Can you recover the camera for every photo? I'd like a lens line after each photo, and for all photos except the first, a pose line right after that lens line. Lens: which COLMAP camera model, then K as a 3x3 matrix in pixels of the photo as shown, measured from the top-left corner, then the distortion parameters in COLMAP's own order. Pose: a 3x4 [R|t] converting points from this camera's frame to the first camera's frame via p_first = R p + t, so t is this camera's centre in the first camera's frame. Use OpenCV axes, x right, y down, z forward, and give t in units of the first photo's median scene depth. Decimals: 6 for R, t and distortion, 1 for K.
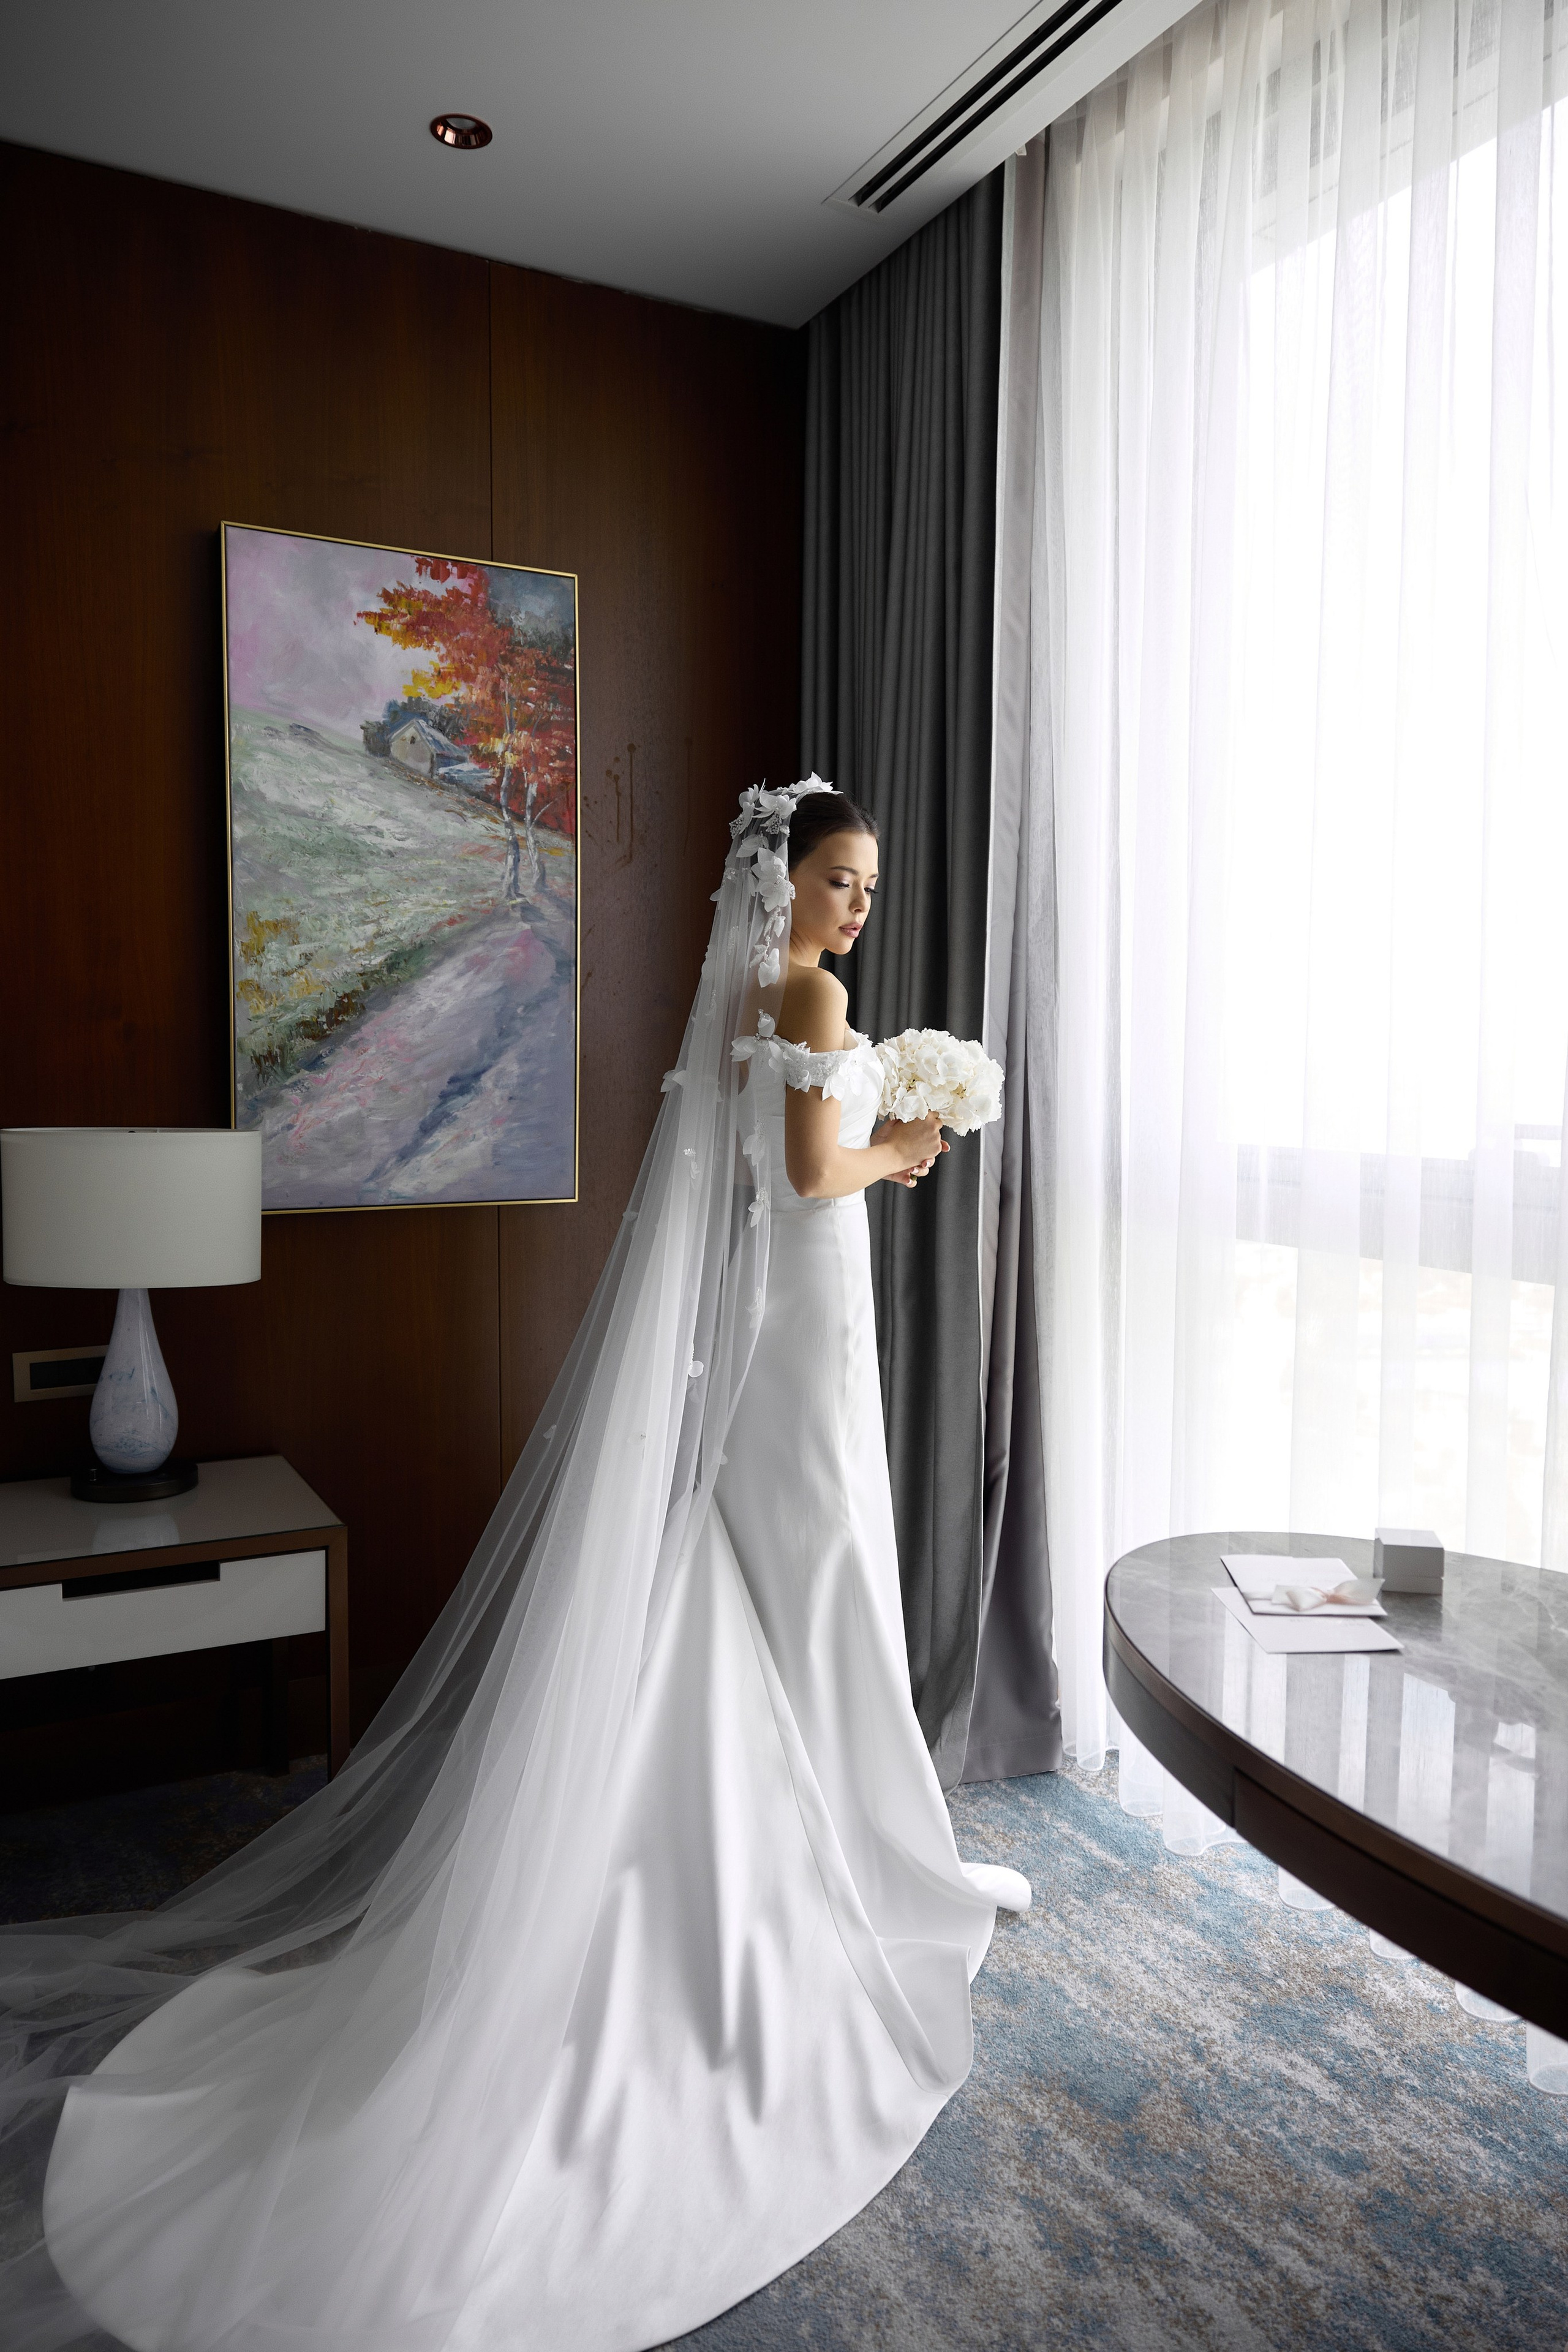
lens RADIAL K [[1594.4, 0, 774.6], [0, 1594.4, 1171.1], [0, 0, 1]] dist [-0.004882, -0.002124]
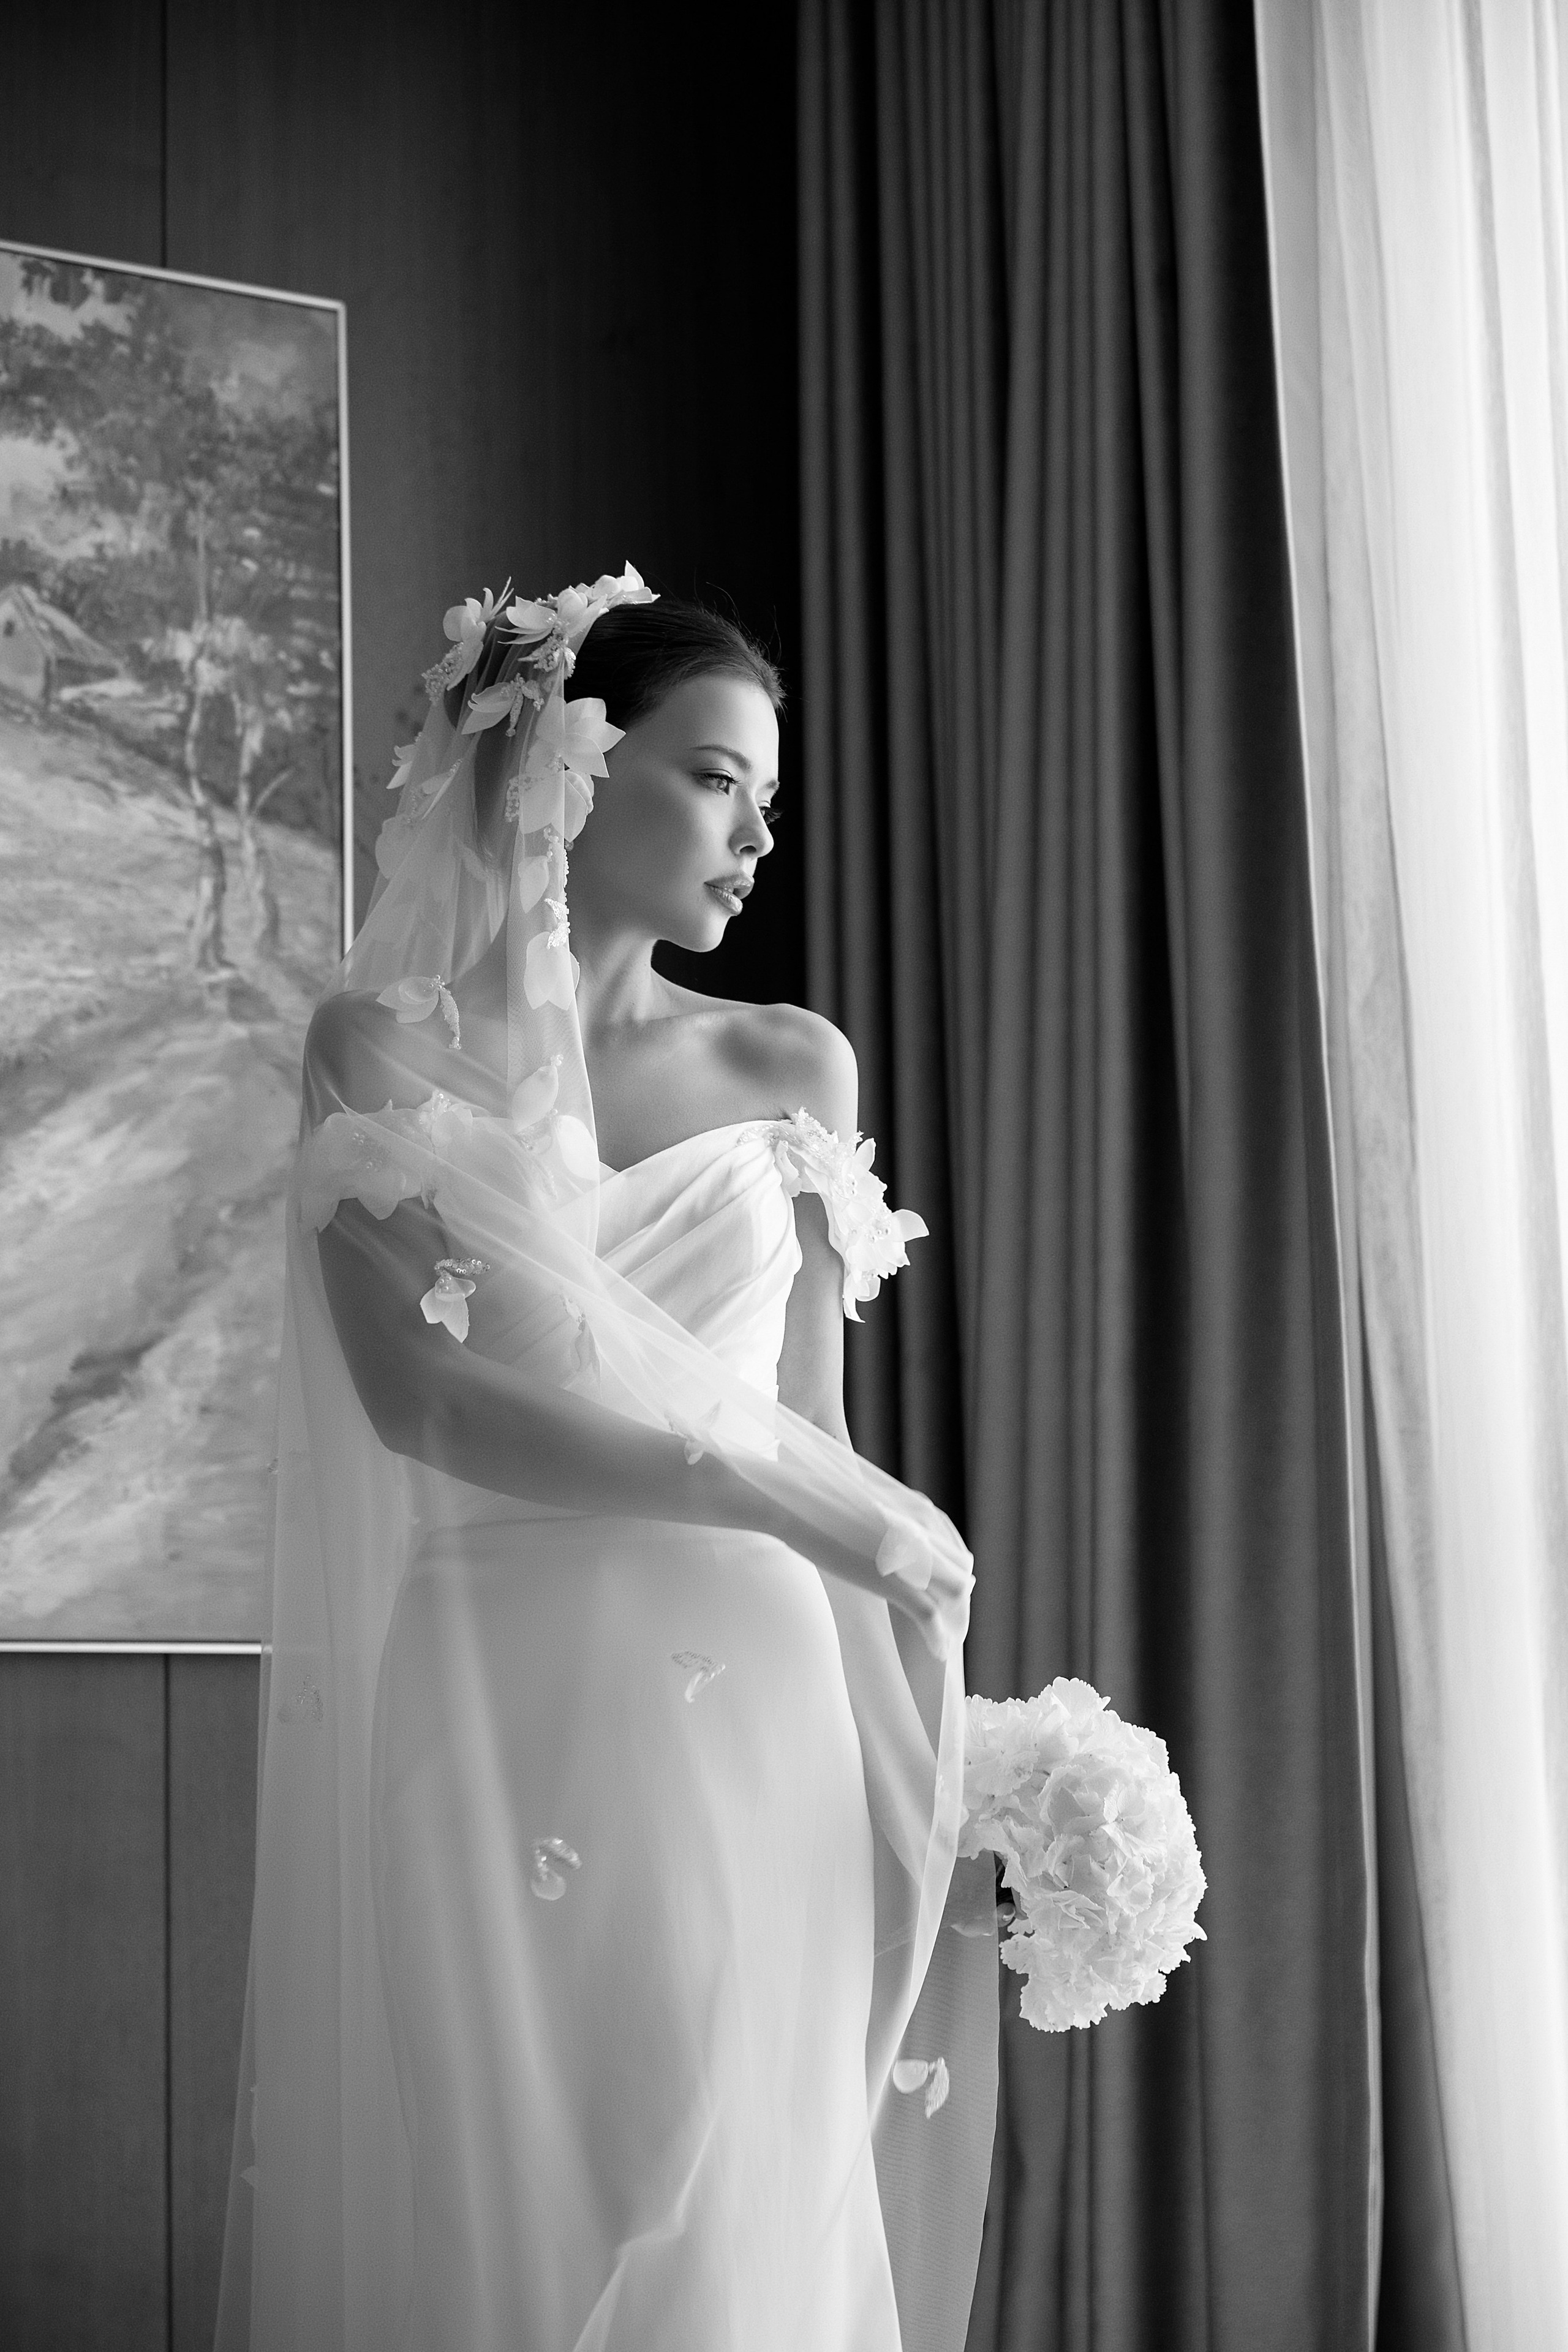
lens RADIAL K [[4755.9, 0, 774.8], [0, 4755.9, 1169.7], [0, 0, 1]] dist [-0.007773, 0.000000]
pose [[0.994789, -0.011132, 0.101348, -0.145871], [0.033978, 0.973396, -0.226598, 0.200191], [-0.096129, 0.228861, 0.968701, -0.317873]]
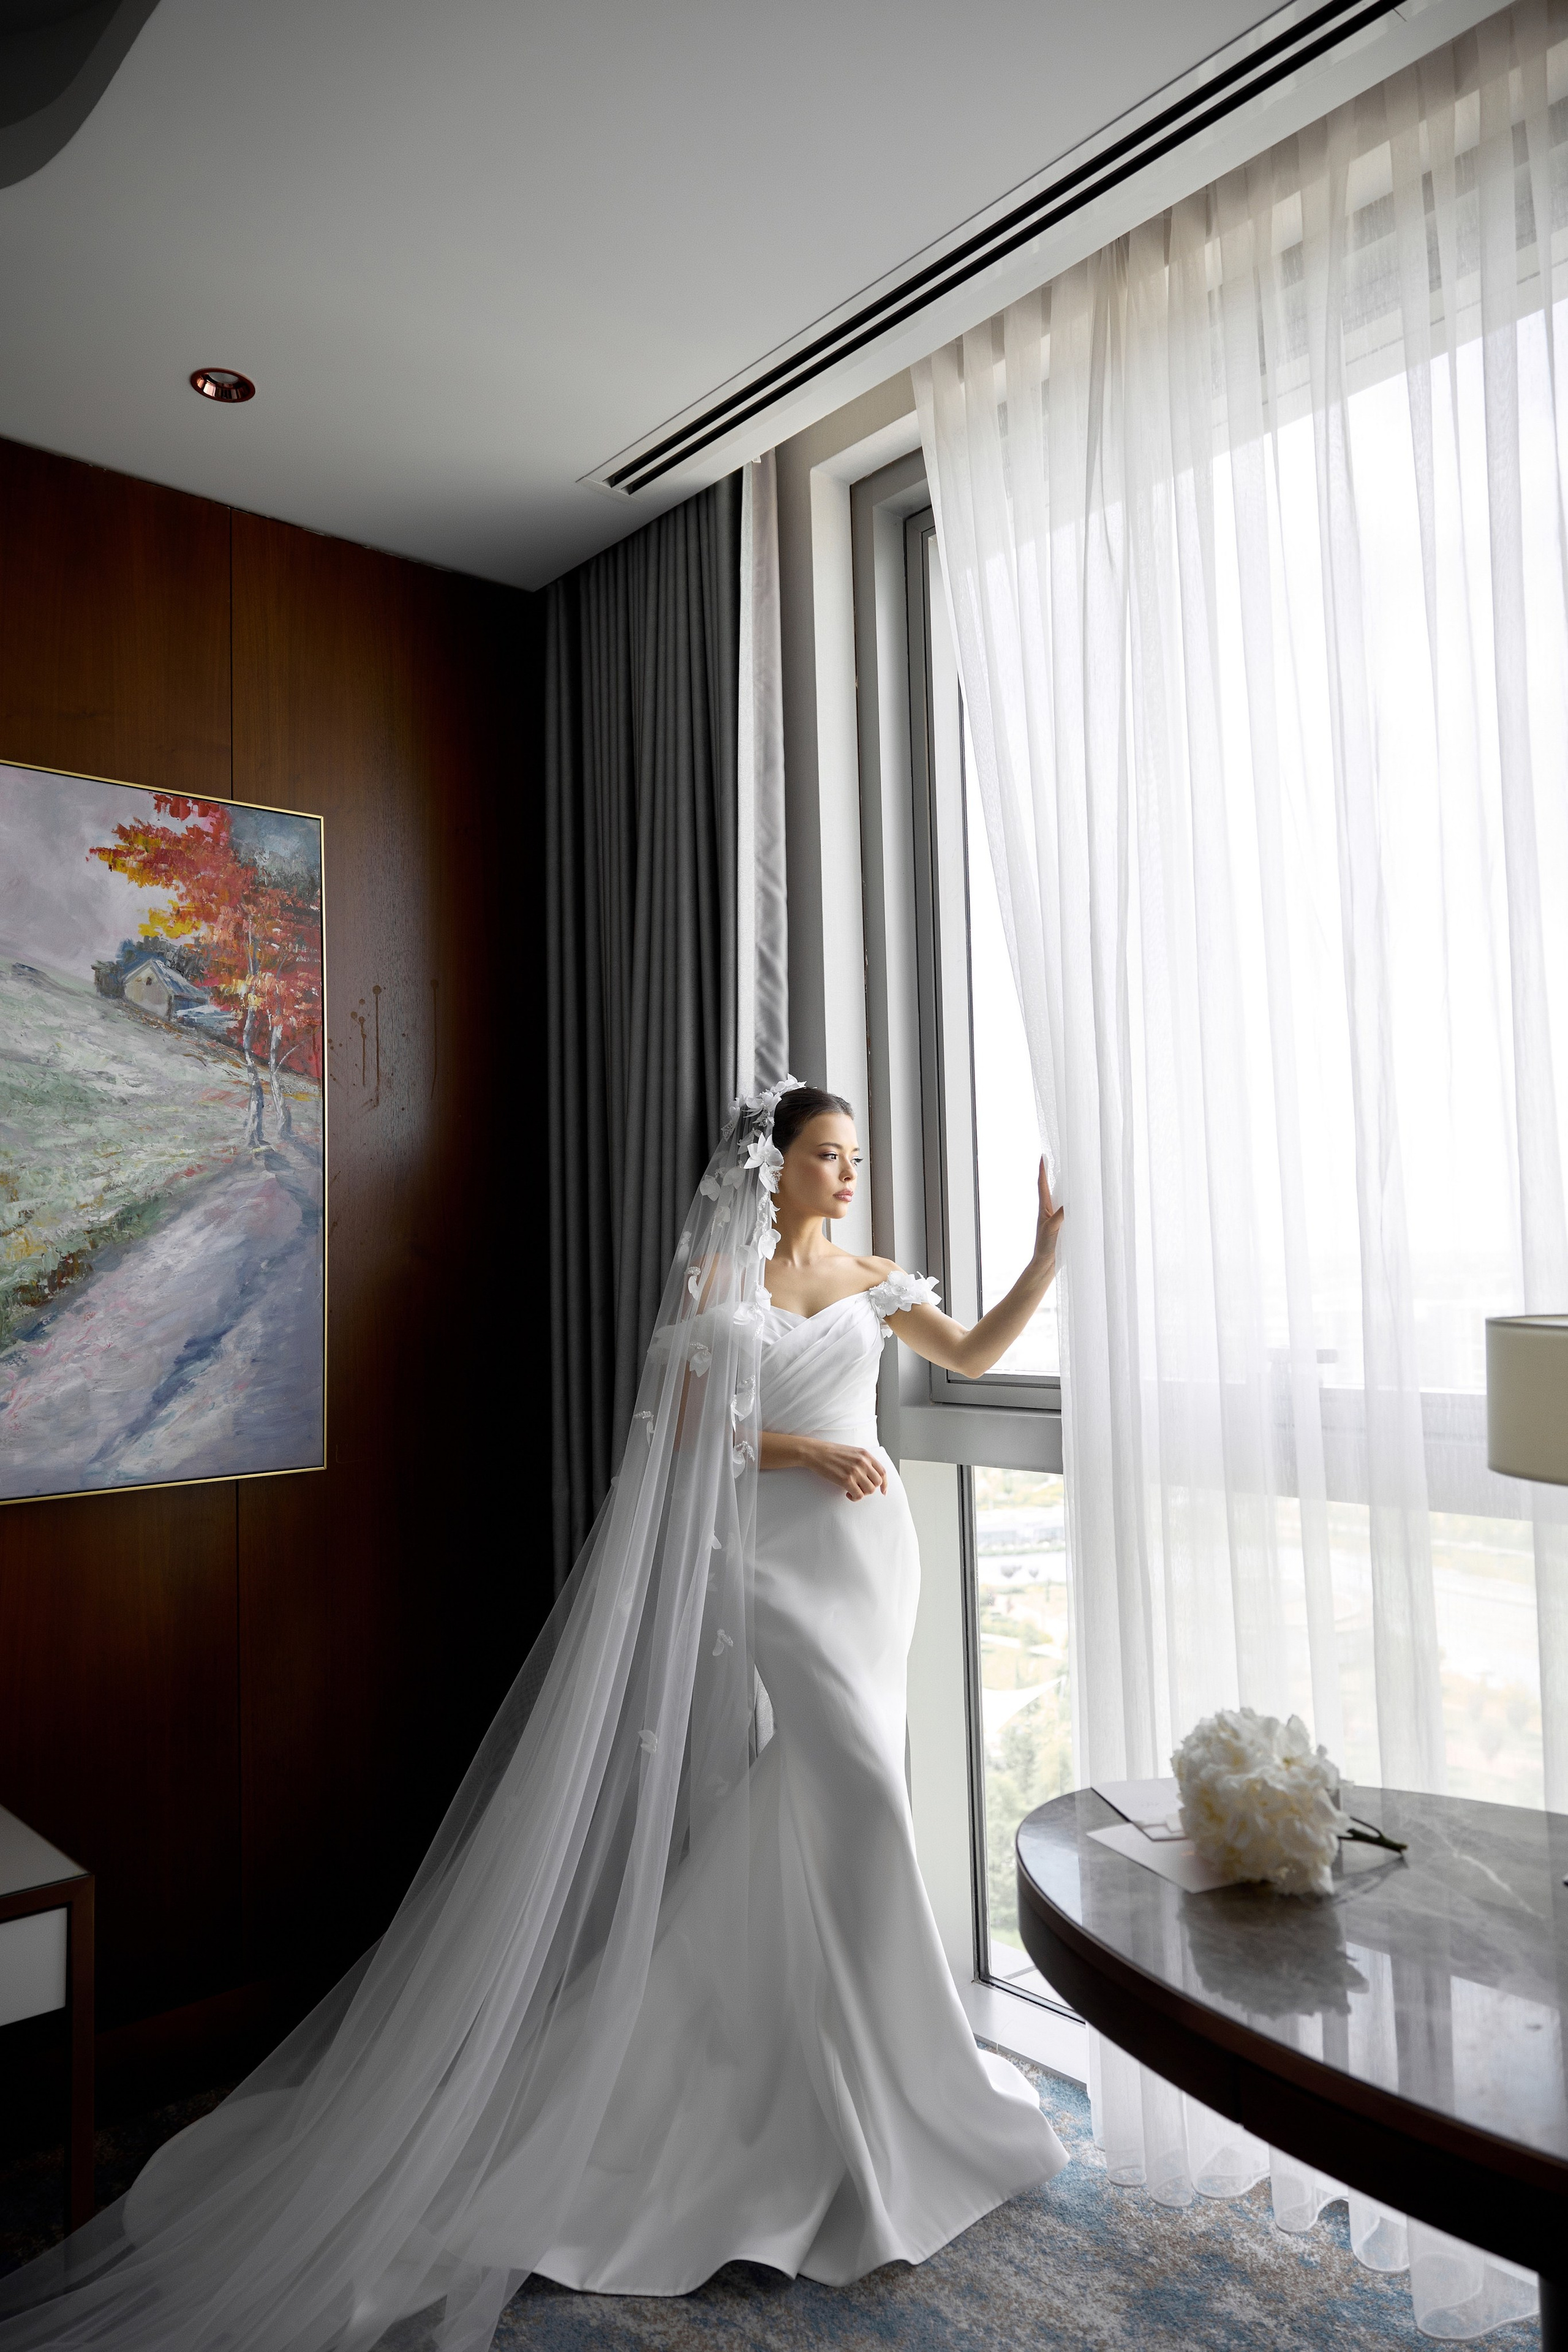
lens RADIAL K [[1594.4, 0, 768.5], [0, 1594.4, 1166.9], [0, 0, 1]] dist [-0.004882, -0.002124]
pose [[0.972100, -0.016993, 0.233952, -0.092999], [0.049474, 0.989789, -0.133679, -0.019260], [-0.229291, 0.141524, 0.963014, 0.030860]]
